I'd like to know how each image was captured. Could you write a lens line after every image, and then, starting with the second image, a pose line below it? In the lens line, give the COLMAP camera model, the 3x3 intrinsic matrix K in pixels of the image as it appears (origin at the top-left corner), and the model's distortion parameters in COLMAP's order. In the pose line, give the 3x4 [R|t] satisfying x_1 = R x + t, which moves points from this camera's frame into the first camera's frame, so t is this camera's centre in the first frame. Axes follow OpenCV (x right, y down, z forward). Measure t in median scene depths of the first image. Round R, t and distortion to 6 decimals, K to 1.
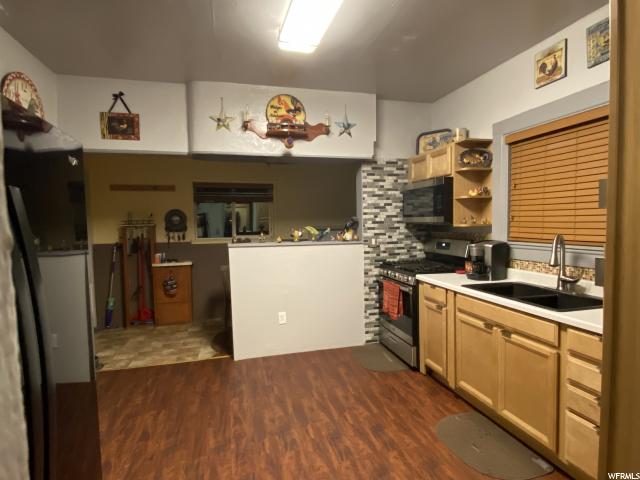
lens RADIAL K [[360.2, 0, 320.0], [0, 360.2, 240.0], [0, 0, 1]] dist [0.081928, -0.068550]
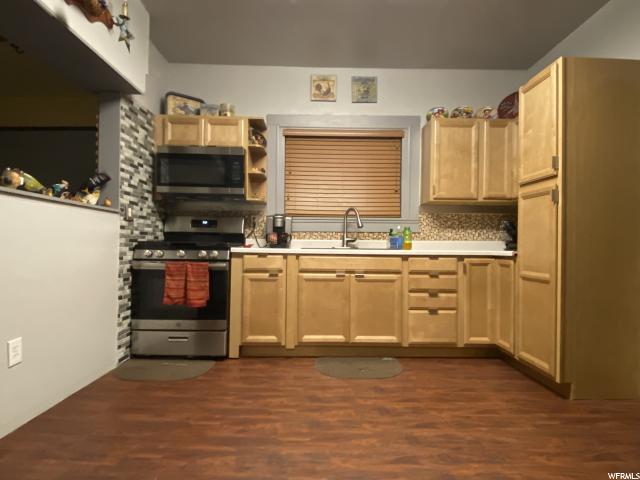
lens RADIAL K [[360.2, 0, 320.0], [0, 360.2, 240.0], [0, 0, 1]] dist [0.081928, -0.068550]
pose [[0.230756, 0.036134, 0.972340, -0.478959], [0.036879, 0.998267, -0.045850, 0.109248], [-0.972312, 0.046440, 0.229024, 0.504742]]
